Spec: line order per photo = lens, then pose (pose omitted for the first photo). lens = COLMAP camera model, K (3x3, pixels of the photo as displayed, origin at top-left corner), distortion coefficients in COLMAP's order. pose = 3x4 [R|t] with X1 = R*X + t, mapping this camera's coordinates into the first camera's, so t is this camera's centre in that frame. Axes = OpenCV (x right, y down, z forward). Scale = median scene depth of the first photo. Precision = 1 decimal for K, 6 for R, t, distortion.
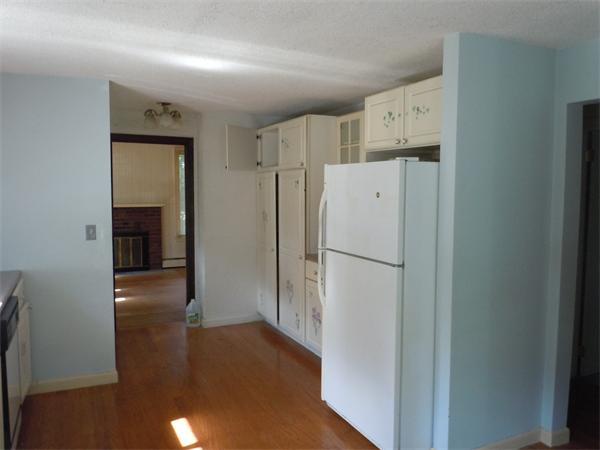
lens RADIAL K [[499.0, 0, 300.0], [0, 499.0, 225.0], [0, 0, 1]] dist [-0.006201, -0.008688]
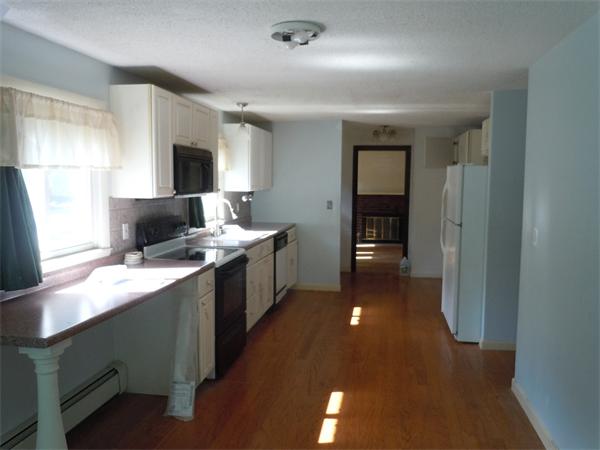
lens RADIAL K [[499.0, 0, 300.0], [0, 499.0, 225.0], [0, 0, 1]] dist [-0.006201, -0.008688]
pose [[0.819865, 0.052821, -0.570116, 0.404852], [-0.043701, 0.998604, 0.029675, 0.029368], [0.570887, 0.000585, 0.821028, -0.417546]]
